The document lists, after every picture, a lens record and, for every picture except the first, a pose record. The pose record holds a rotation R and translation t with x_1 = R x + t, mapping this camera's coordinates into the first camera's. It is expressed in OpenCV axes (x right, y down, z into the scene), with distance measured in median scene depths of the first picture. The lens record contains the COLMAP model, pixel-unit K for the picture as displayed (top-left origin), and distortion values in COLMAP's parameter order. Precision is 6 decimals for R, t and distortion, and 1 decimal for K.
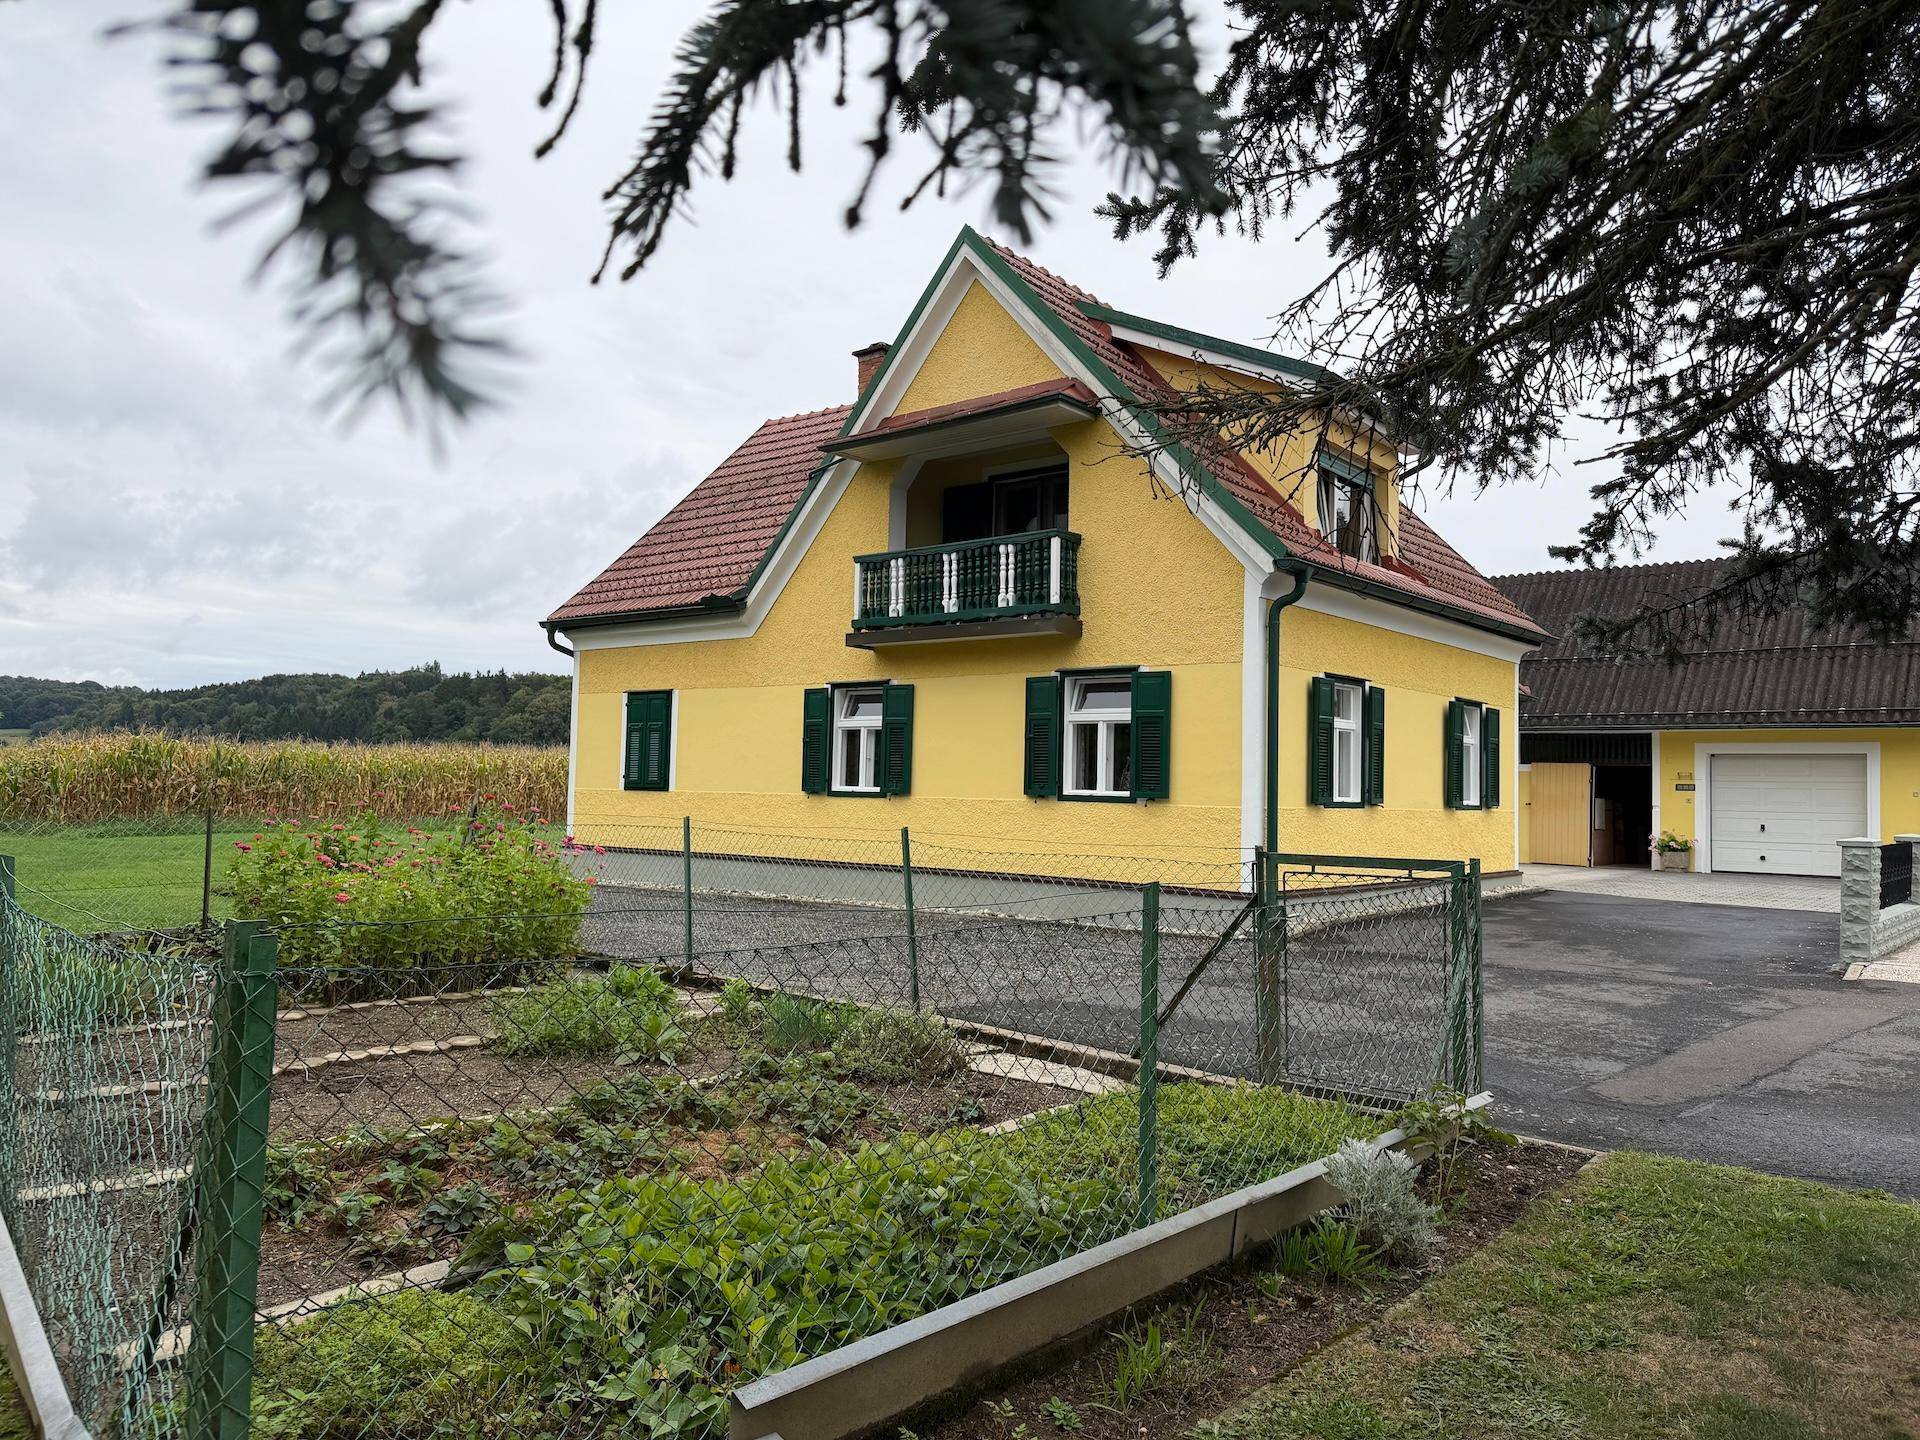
lens RADIAL K [[1330.2, 0, 967.0], [0, 1330.2, 724.5], [0, 0, 1]] dist [0.143763, -0.216495]
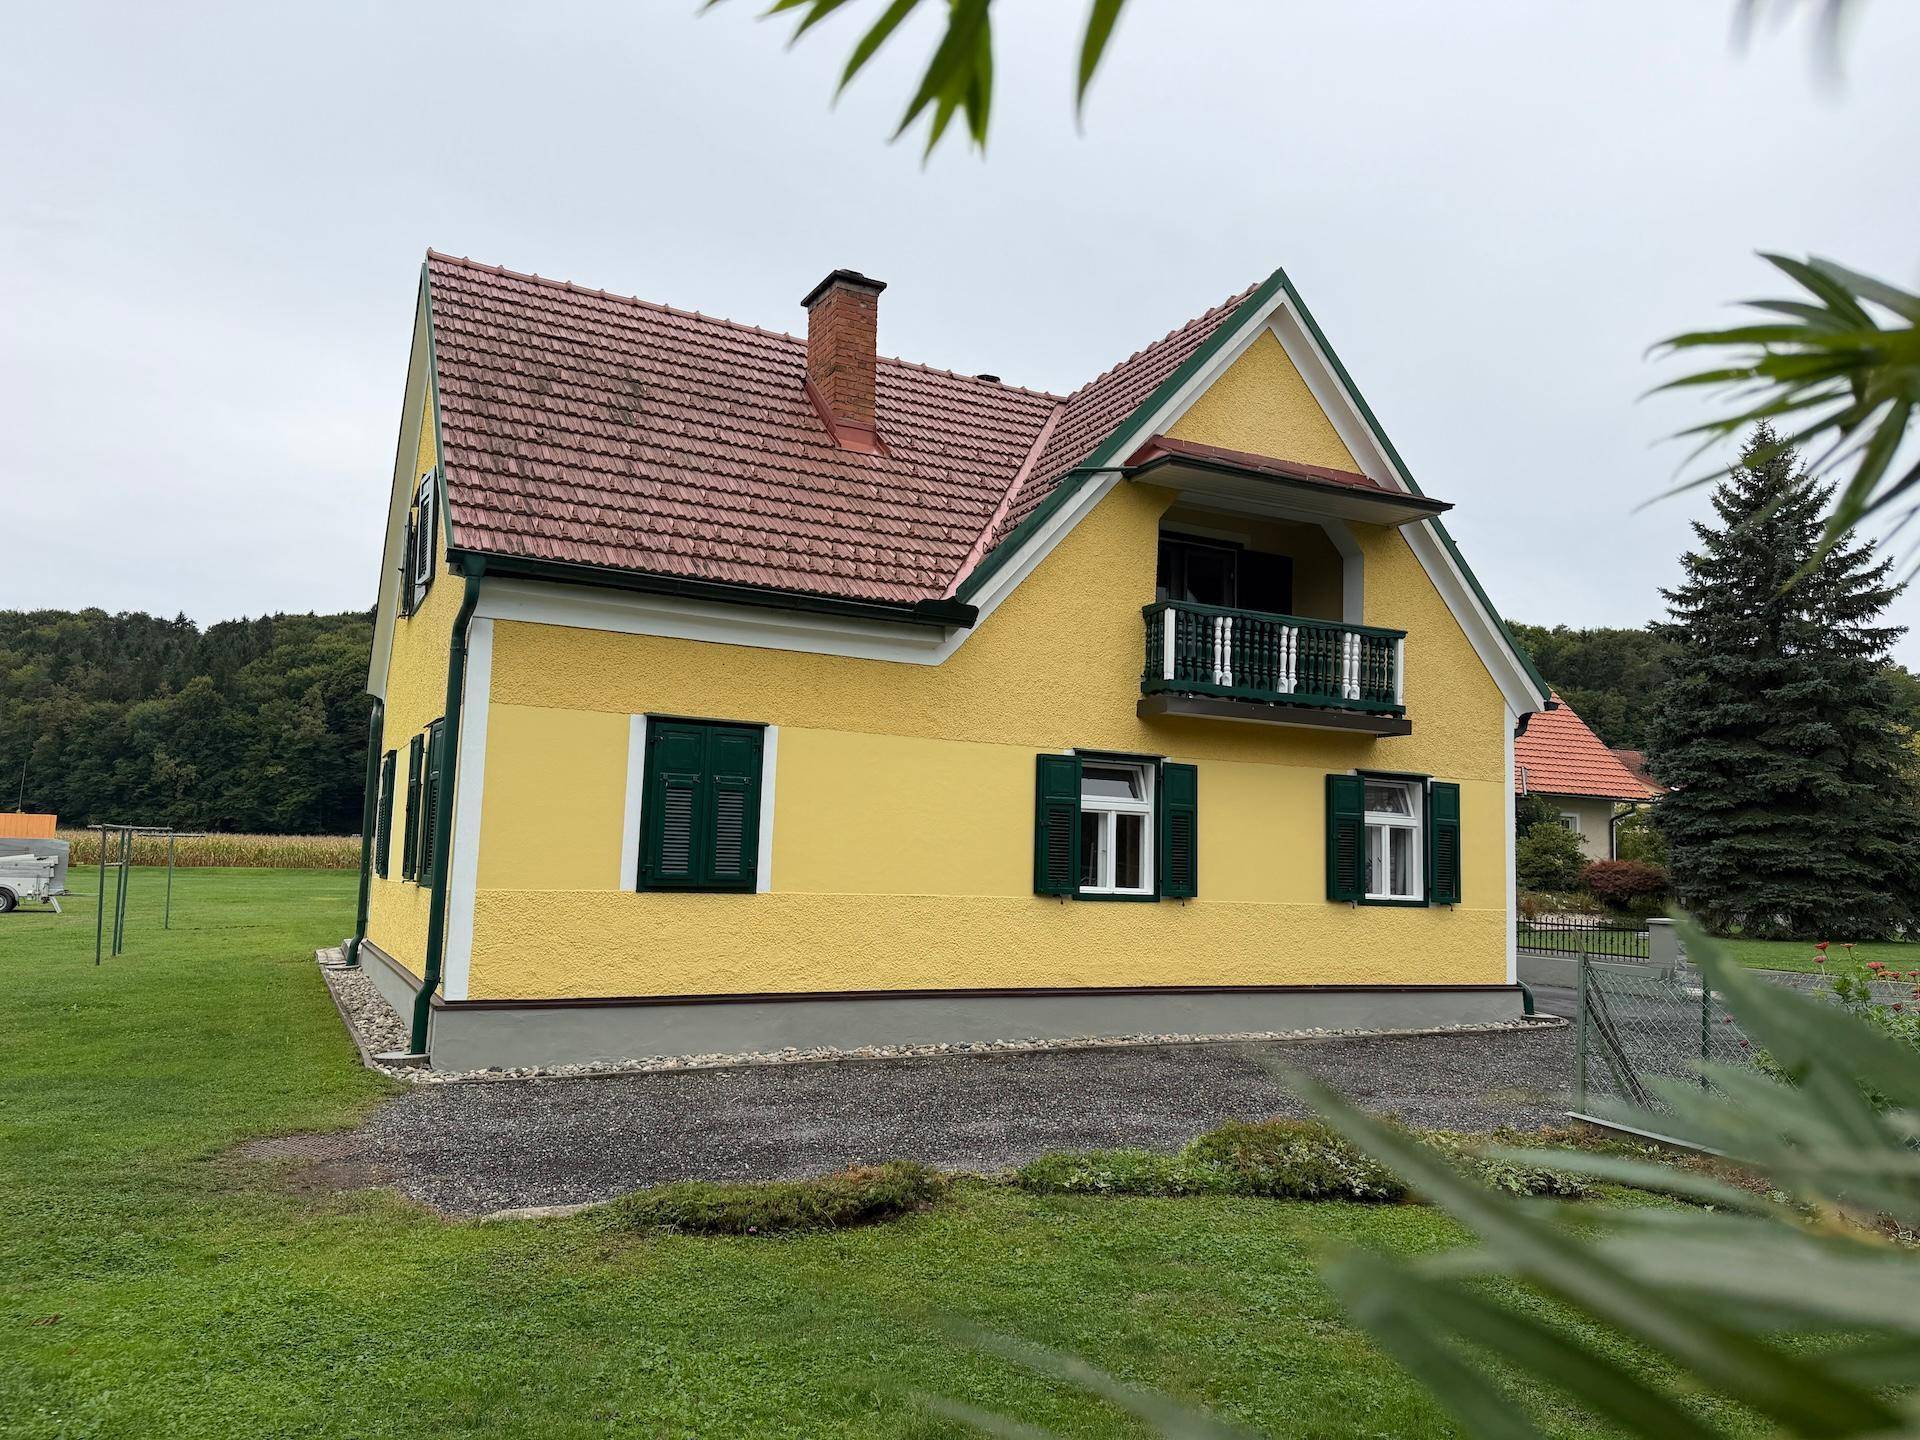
lens RADIAL K [[1413.9, 0, 960.0], [0, 1413.9, 720.0], [0, 0, 1]] dist [0.071156, -0.067678]
pose [[0.372849, 0.095891, 0.922924, -0.910976], [-0.059798, 0.995061, -0.079228, 0.020454], [-0.925963, -0.025649, 0.376742, 0.801174]]
